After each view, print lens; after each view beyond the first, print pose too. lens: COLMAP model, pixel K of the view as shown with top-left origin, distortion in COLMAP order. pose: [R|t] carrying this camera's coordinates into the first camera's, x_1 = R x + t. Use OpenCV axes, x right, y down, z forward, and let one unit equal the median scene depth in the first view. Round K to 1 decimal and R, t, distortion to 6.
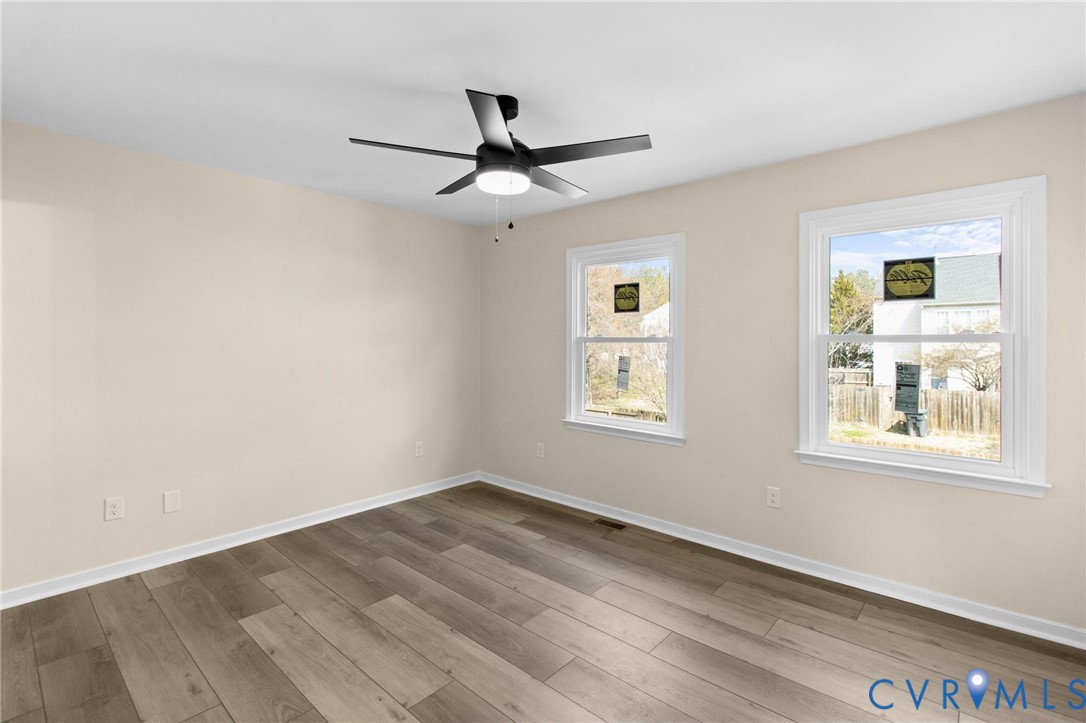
lens RADIAL K [[507.4, 0, 535.0], [0, 507.4, 341.6], [0, 0, 1]] dist [-0.001300, -0.000363]
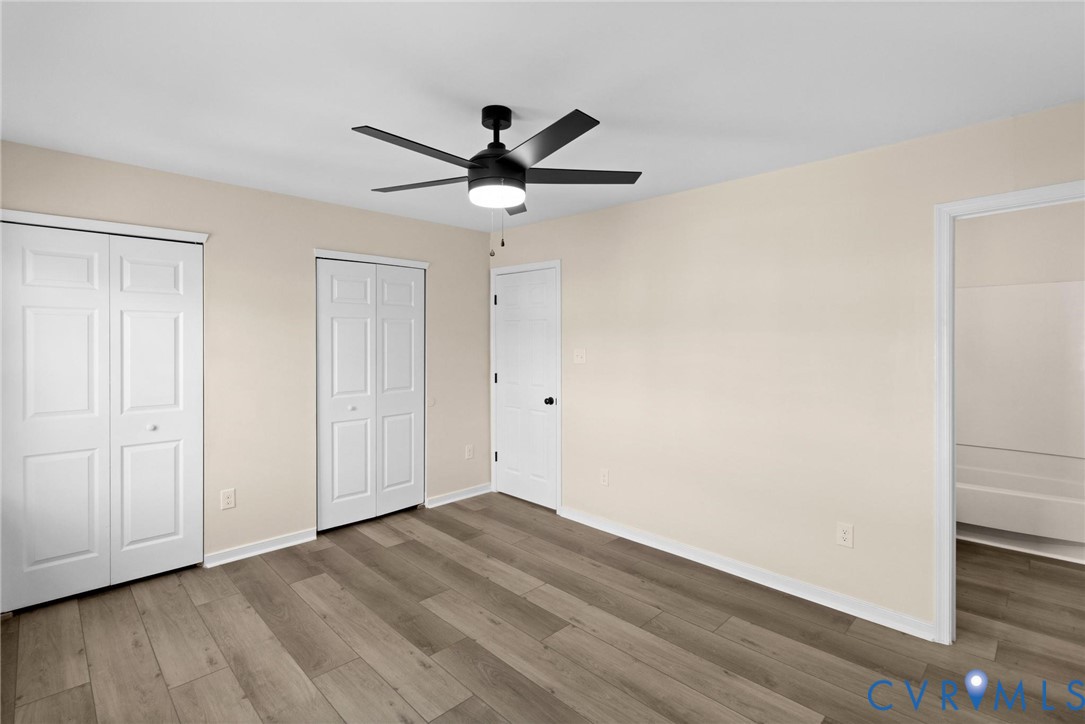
lens RADIAL K [[506.9, 0, 534.5], [0, 506.9, 342.1], [0, 0, 1]] dist [-0.001300, -0.000363]
pose [[-0.998376, -0.002169, 0.056920, -0.166013], [-0.001617, 0.999951, 0.009752, -0.041675], [-0.056939, 0.009644, -0.998331, 1.714721]]
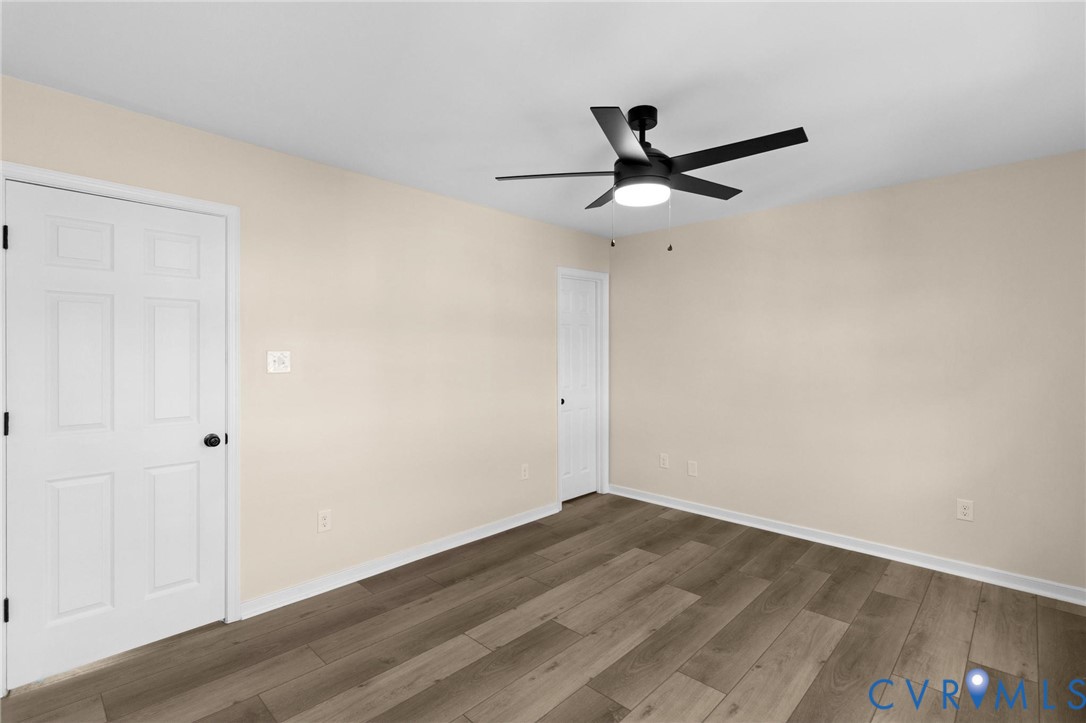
lens RADIAL K [[507.4, 0, 535.0], [0, 507.4, 341.6], [0, 0, 1]] dist [-0.001300, -0.000363]
pose [[-0.037143, -0.018635, -0.999136, 0.830592], [-0.003741, 0.999822, -0.018508, -0.007748], [0.999303, 0.003050, -0.037206, 0.724132]]
